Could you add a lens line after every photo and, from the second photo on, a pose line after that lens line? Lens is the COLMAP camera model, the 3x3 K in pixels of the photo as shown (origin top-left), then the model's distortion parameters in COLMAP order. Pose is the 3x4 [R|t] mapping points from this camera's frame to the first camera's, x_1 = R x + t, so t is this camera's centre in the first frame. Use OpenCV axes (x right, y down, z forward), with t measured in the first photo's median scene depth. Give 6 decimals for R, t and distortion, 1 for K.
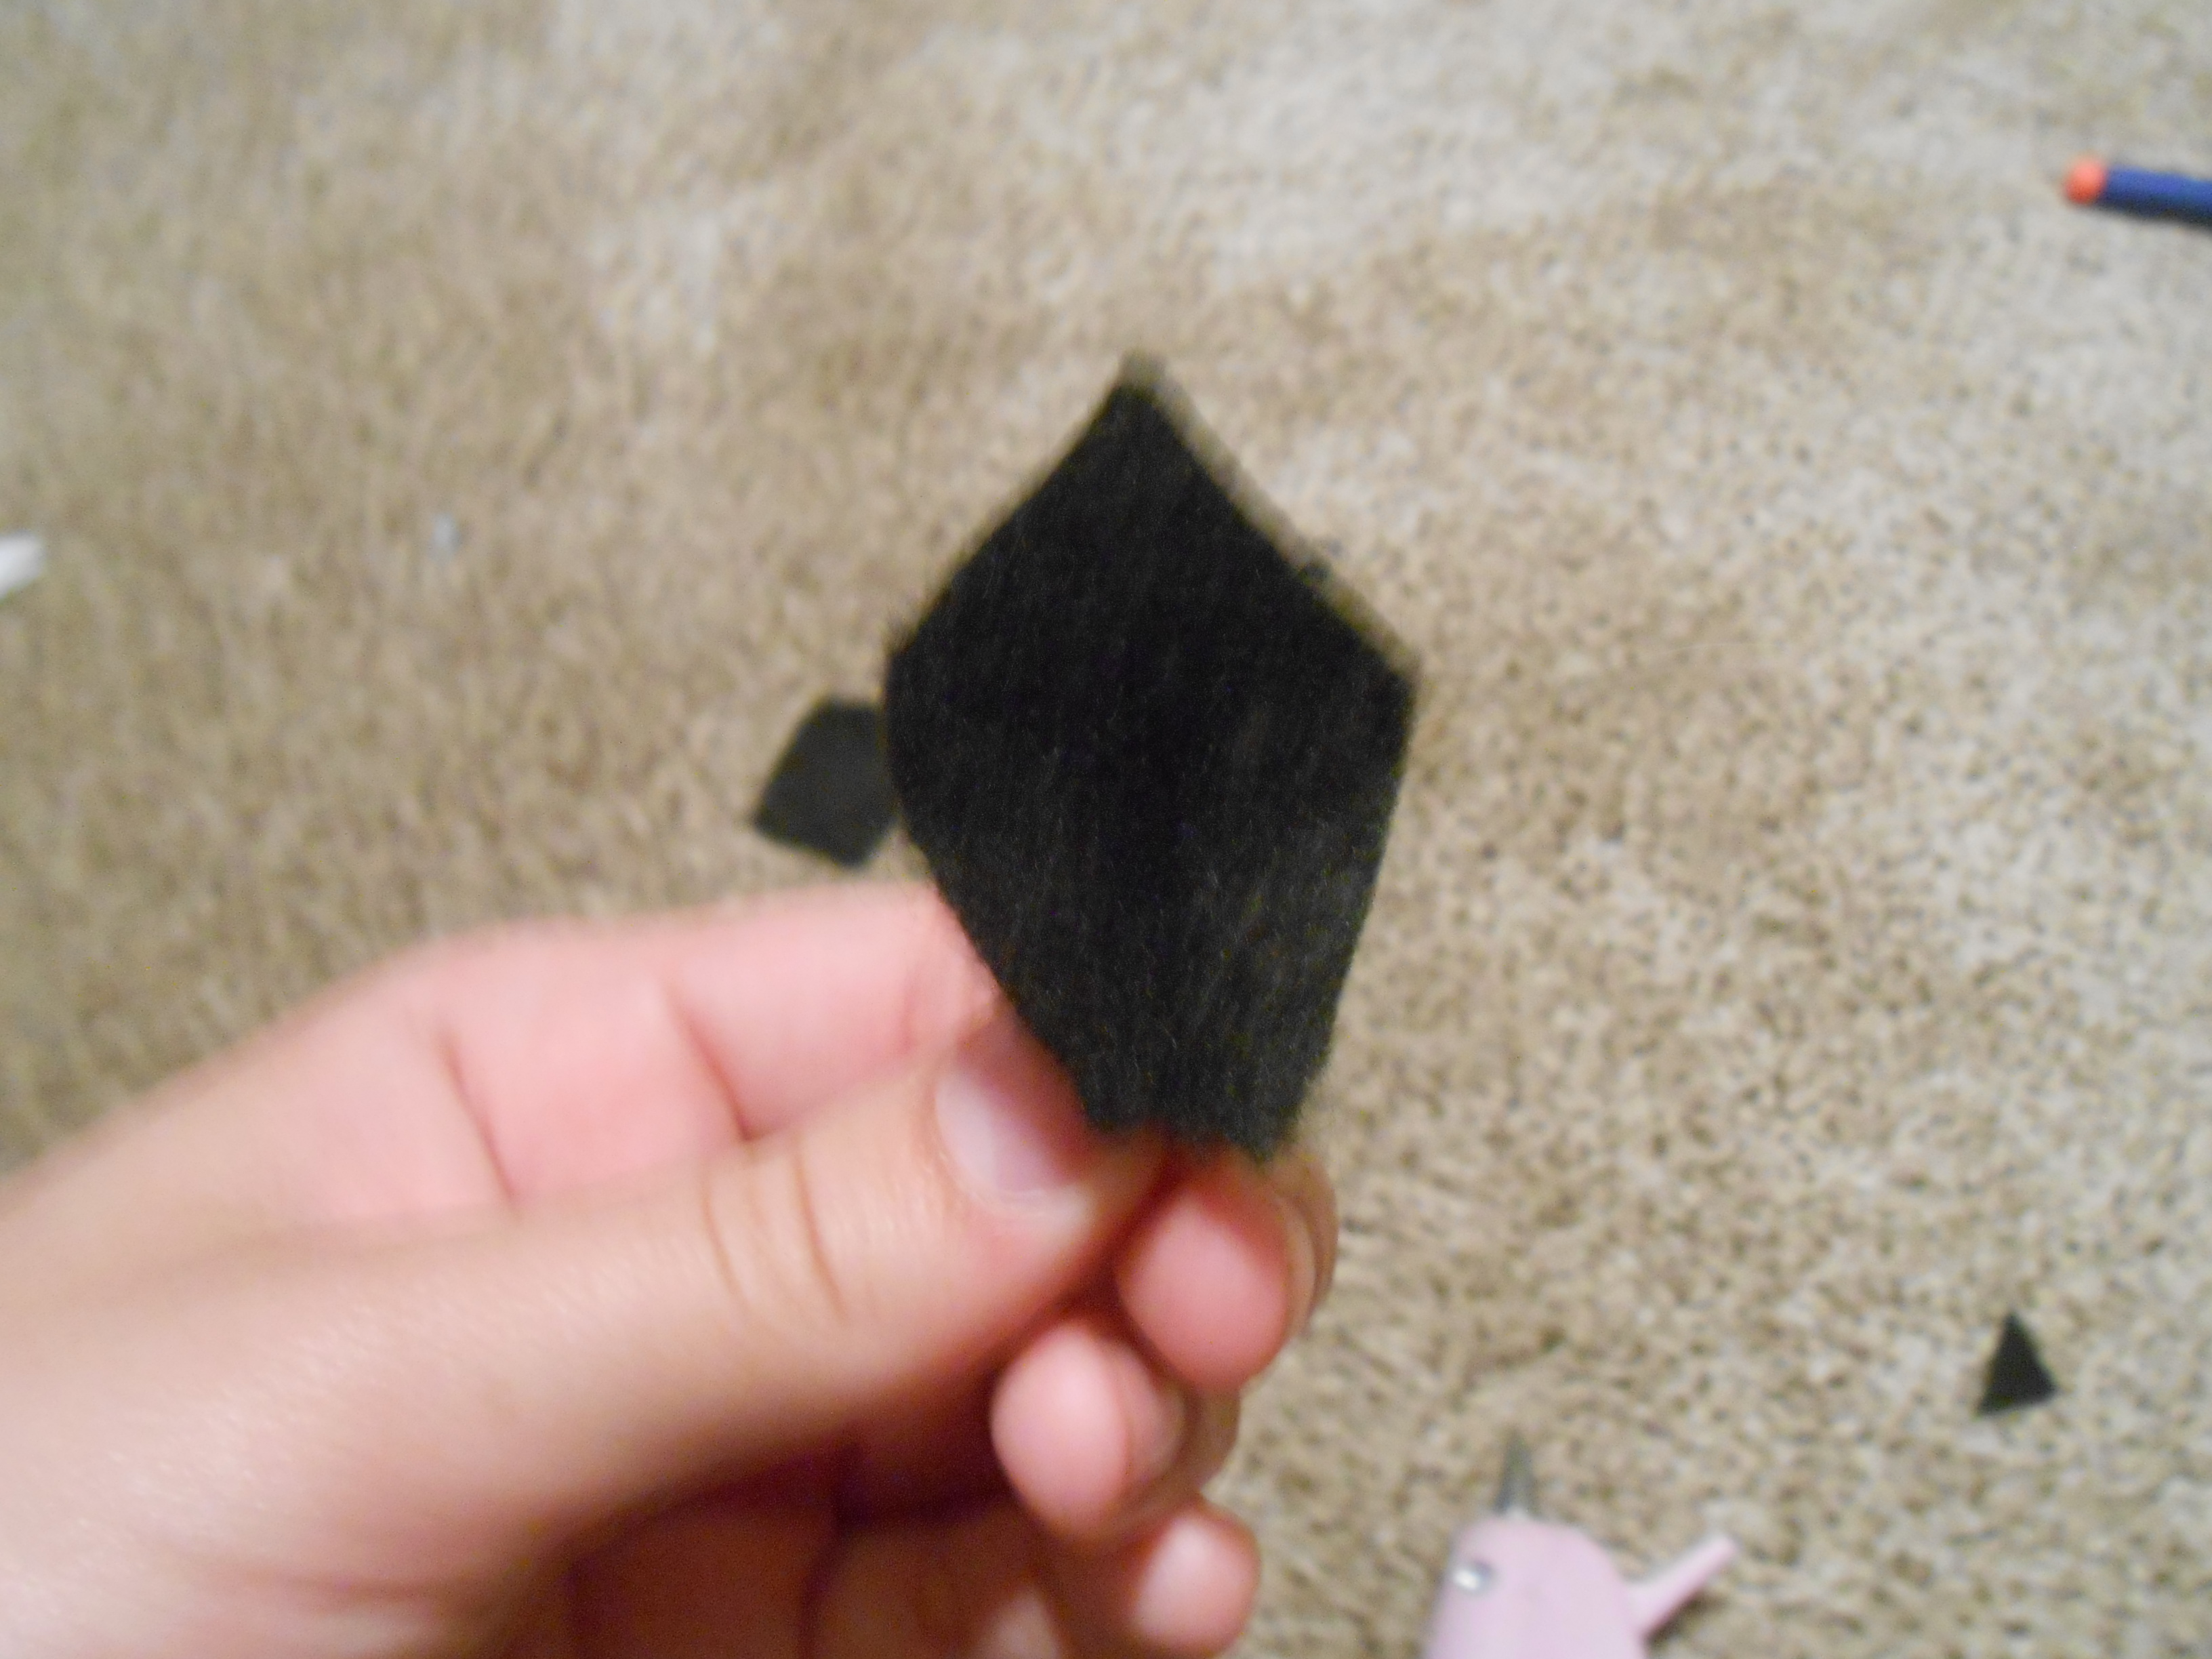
lens RADIAL K [[1973.9, 0, 1105.2], [0, 1973.9, 825.0], [0, 0, 1]] dist [-0.013629, 0.082658]
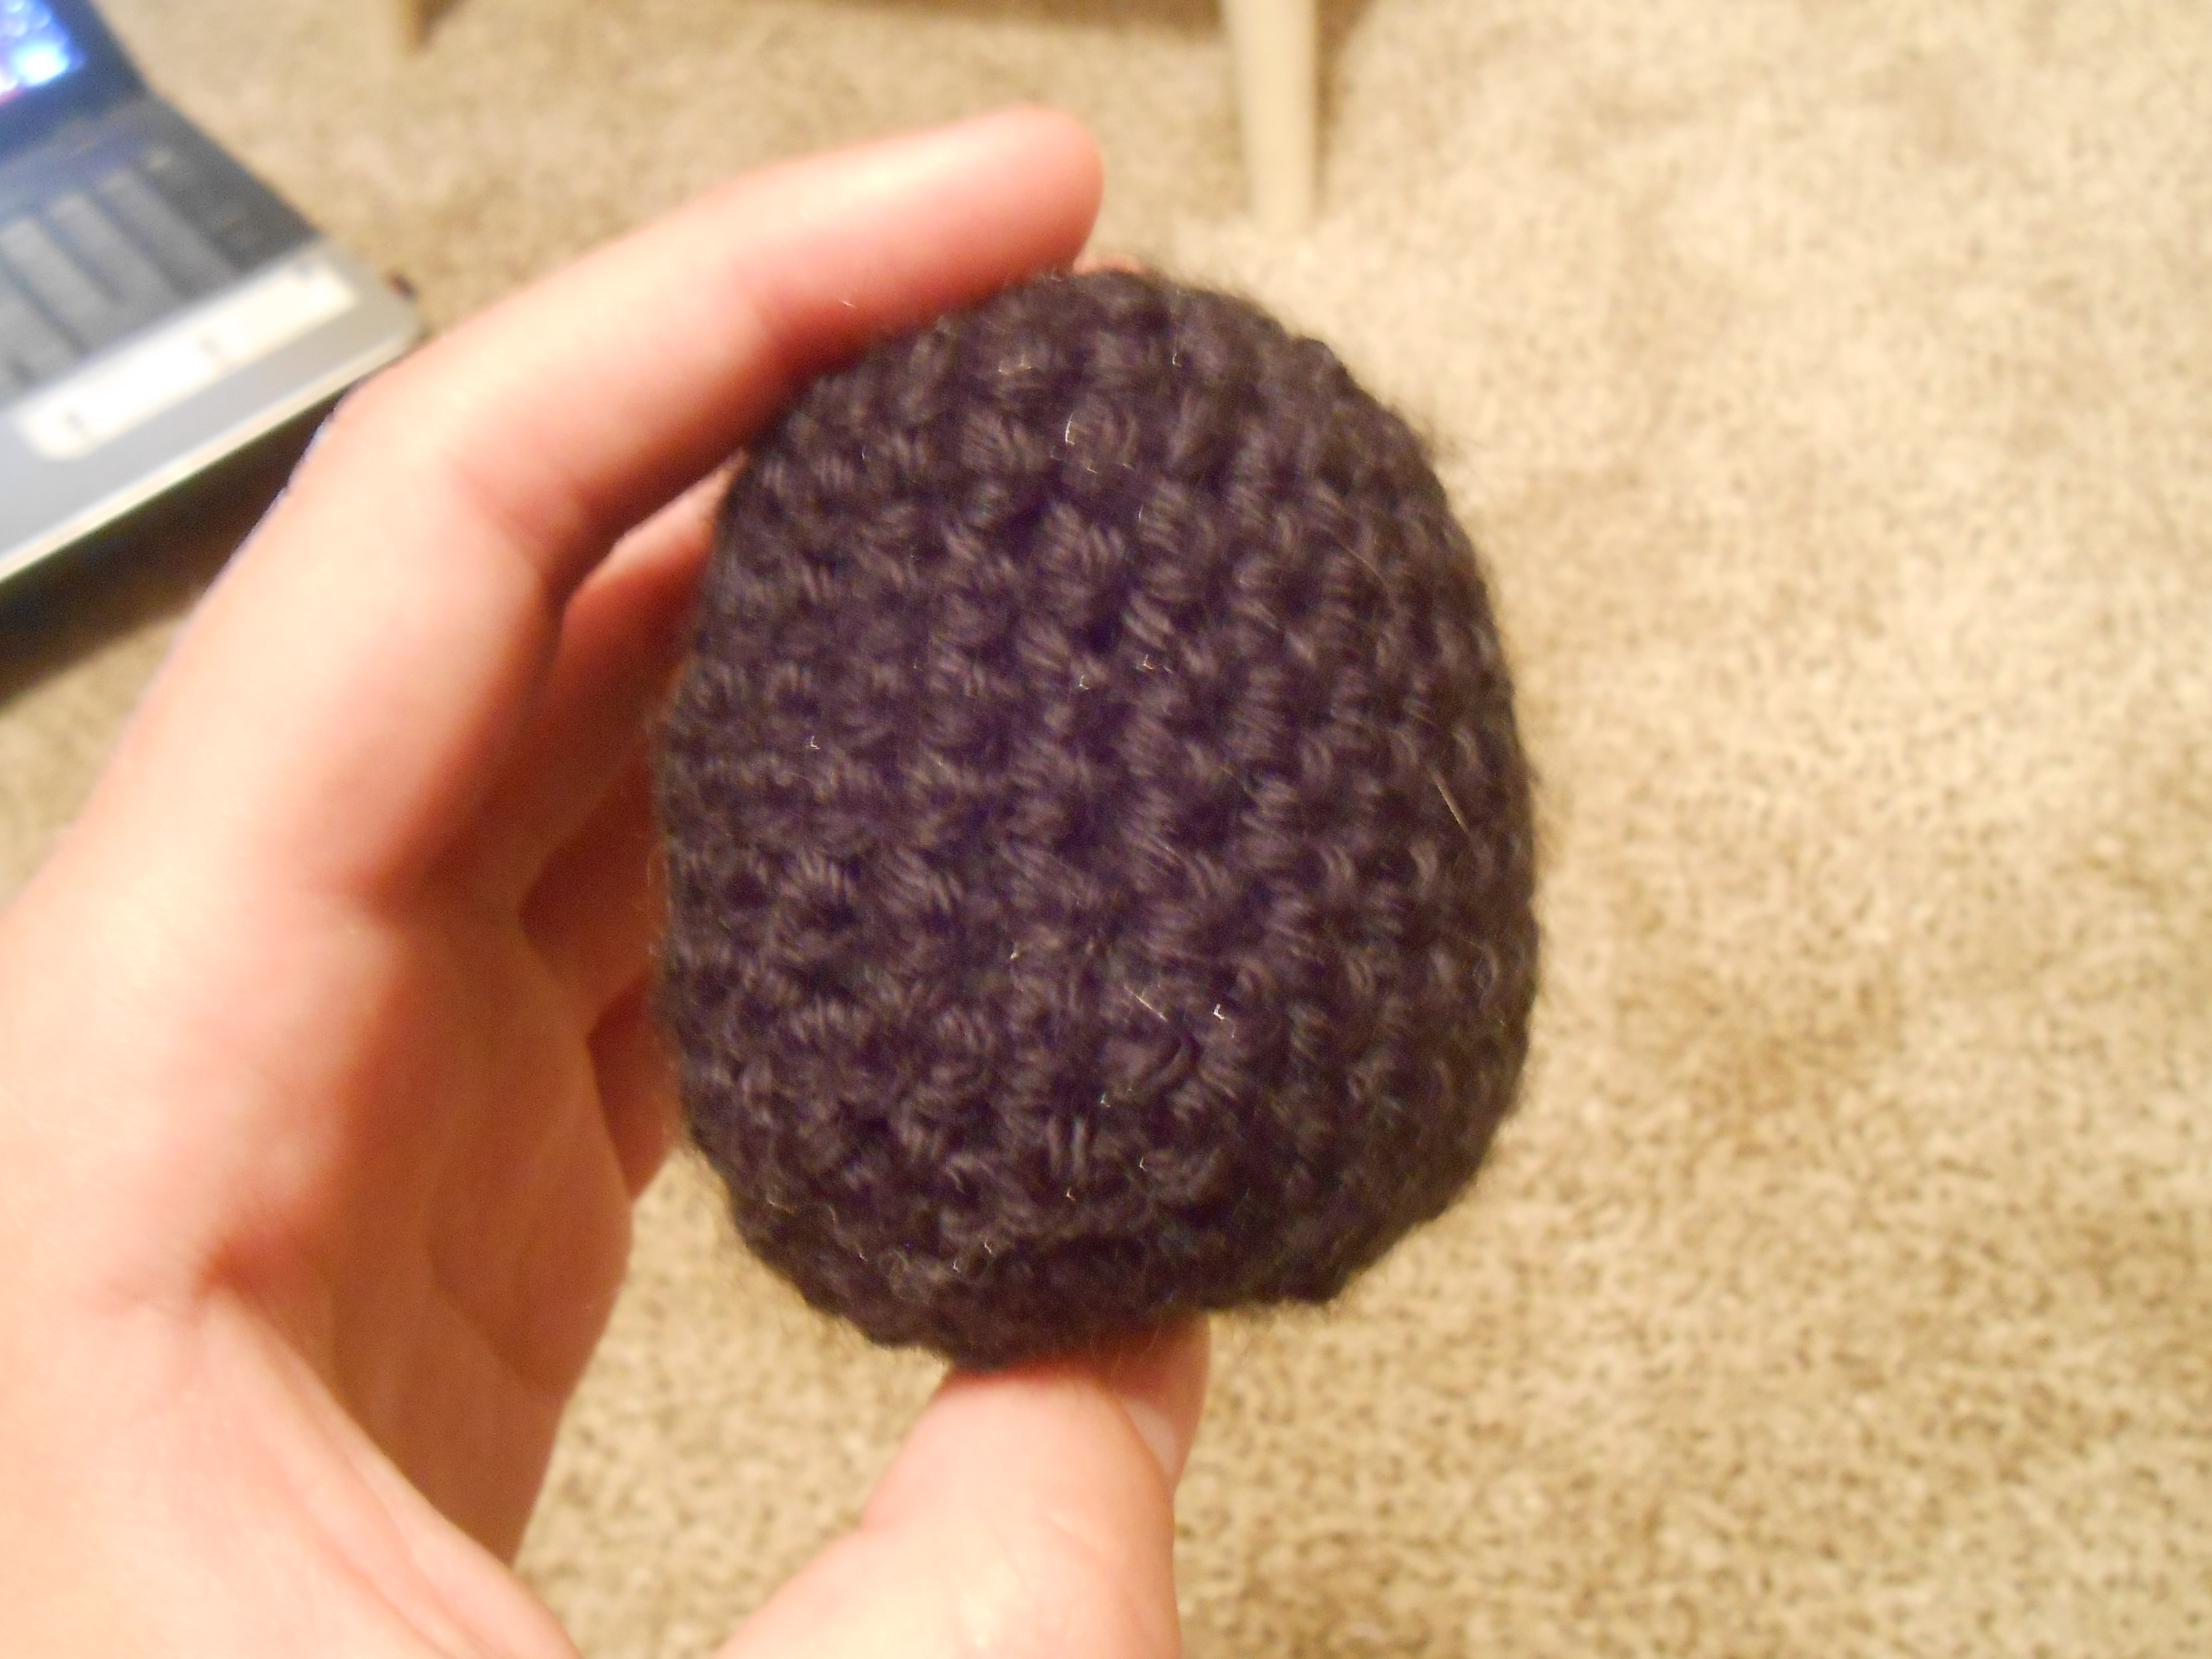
lens RADIAL K [[1973.9, 0, 1124.2], [0, 1973.9, 815.5], [0, 0, 1]] dist [-0.013629, 0.082658]
pose [[0.954083, -0.299244, 0.013390, -0.408293], [0.299535, 0.952765, -0.050184, -0.423093], [0.002260, 0.051891, 0.998650, 0.038536]]
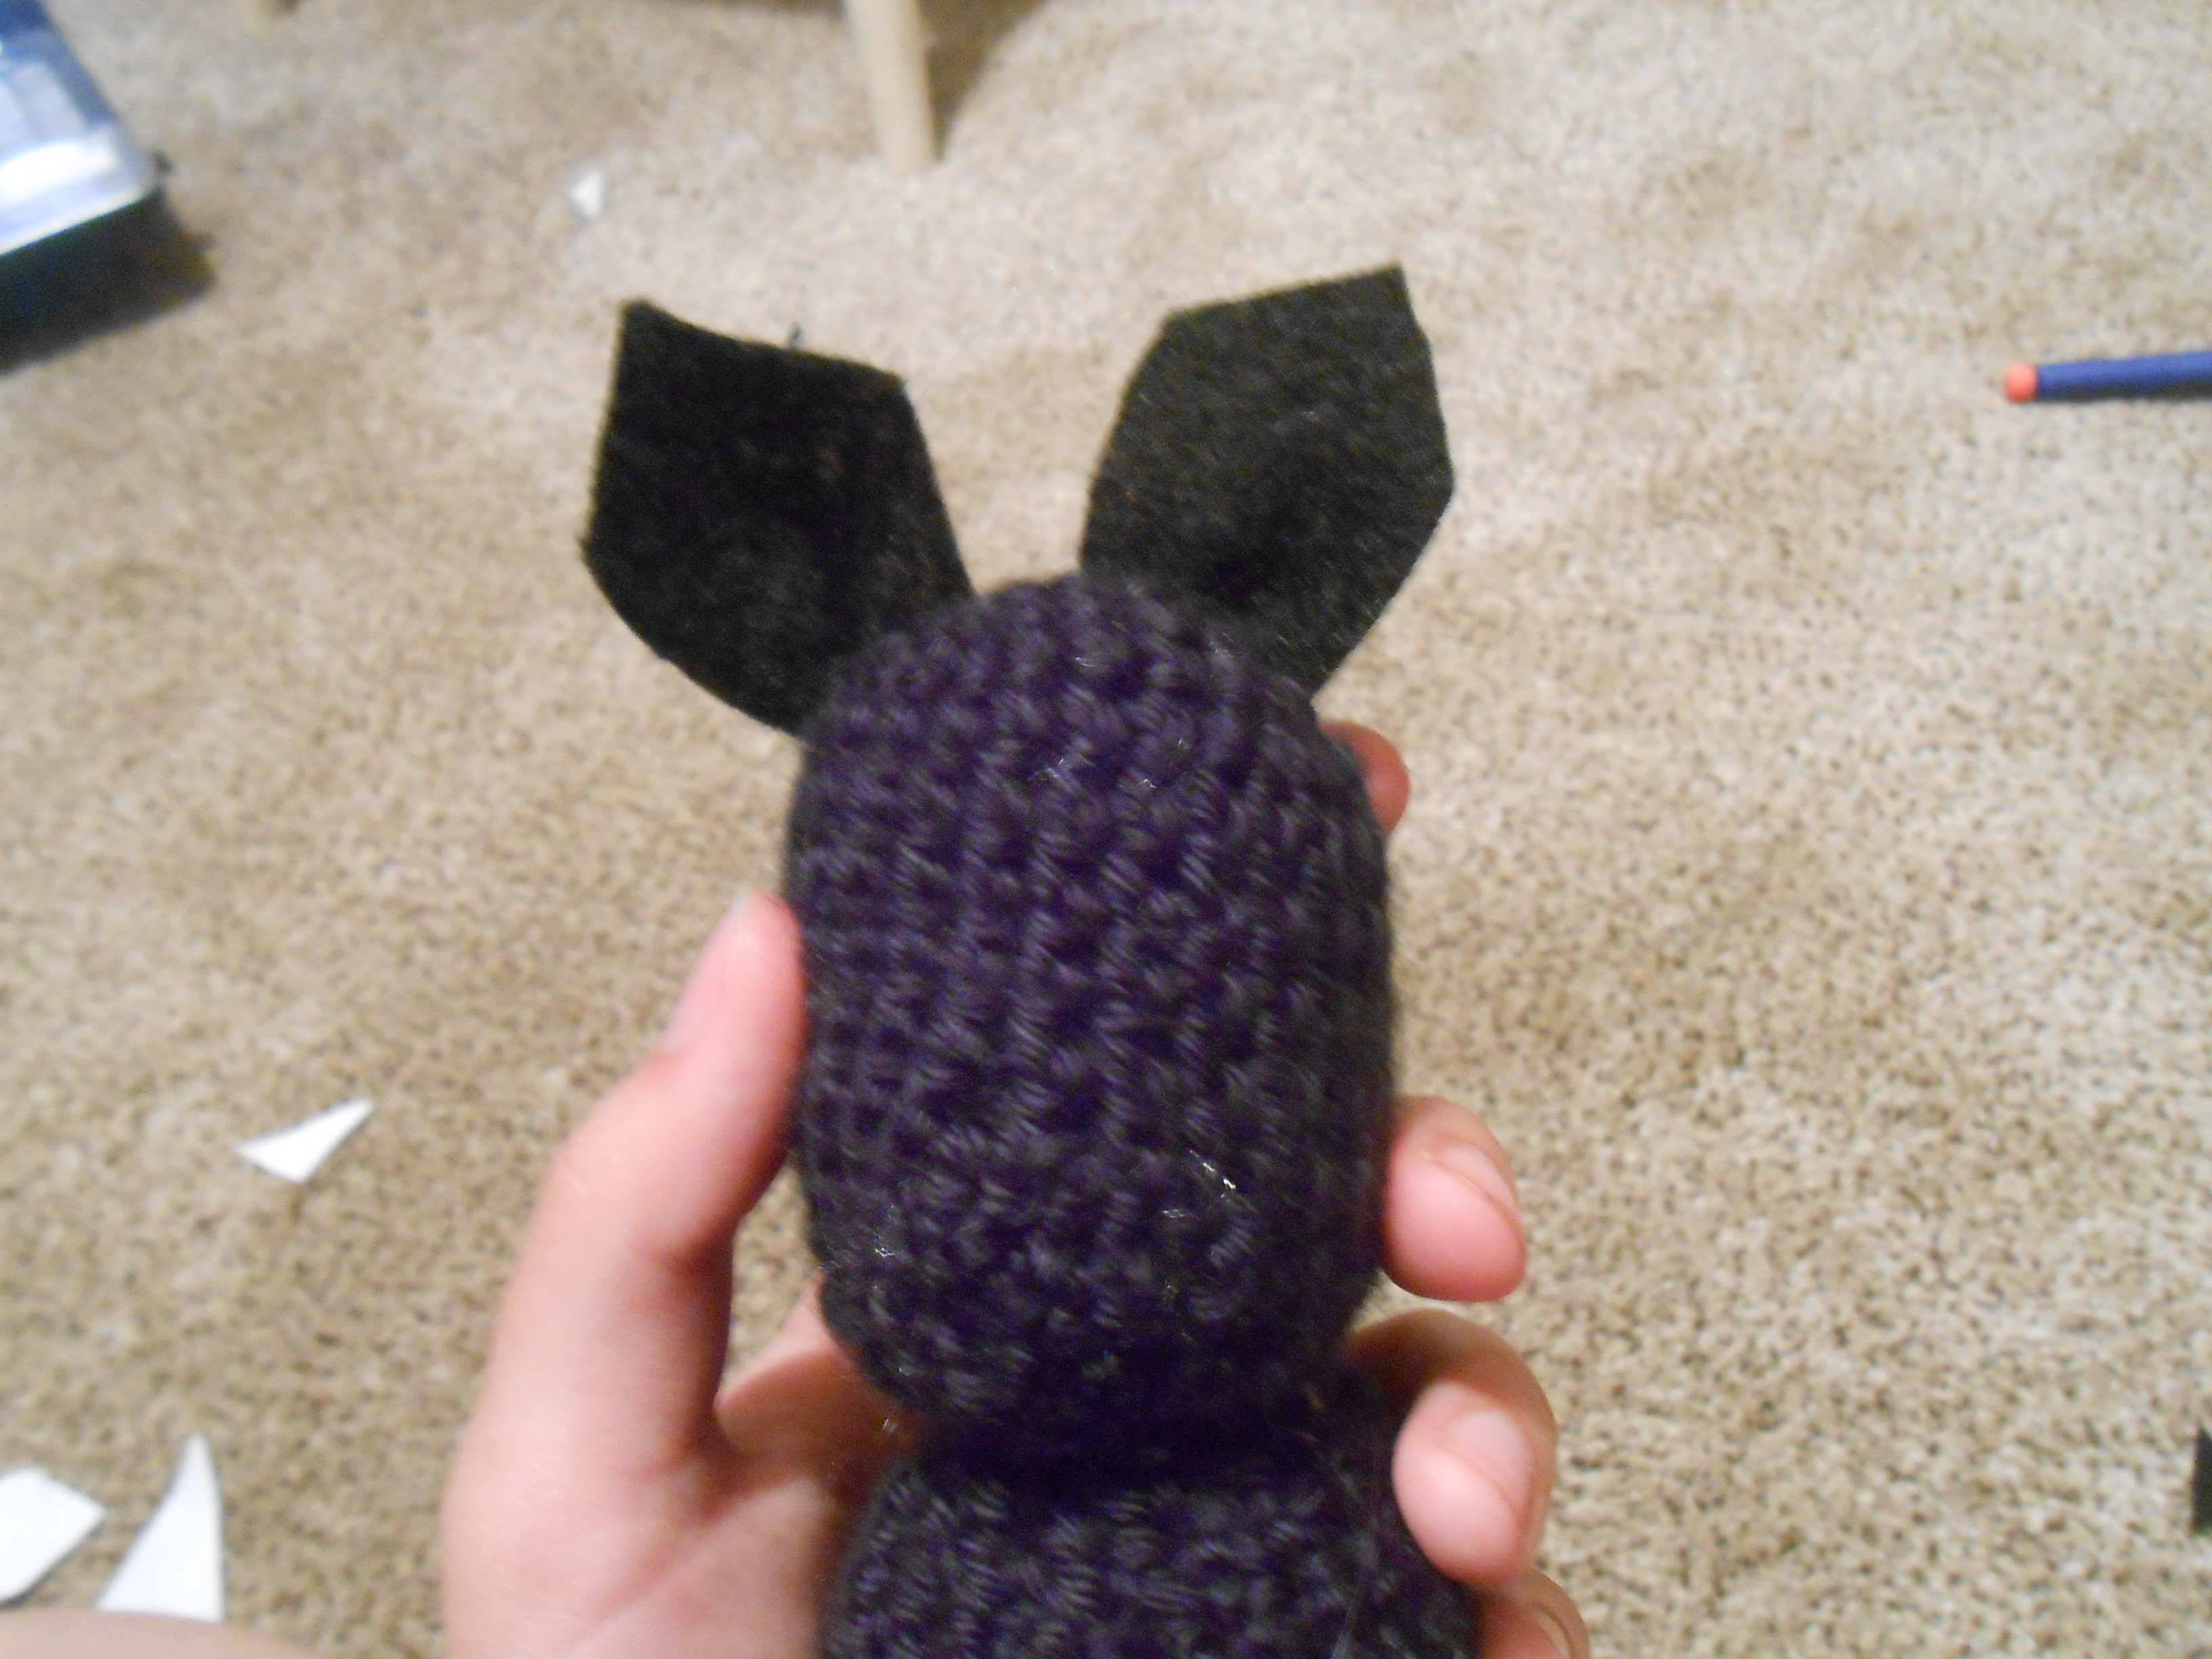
lens RADIAL K [[1973.9, 0, 1102.3], [0, 1973.9, 824.0], [0, 0, 1]] dist [-0.013629, 0.082658]
pose [[0.973652, -0.217836, -0.067440, 0.011546], [0.206850, 0.968171, -0.140916, -0.039171], [0.095990, 0.123253, 0.987722, -0.147432]]
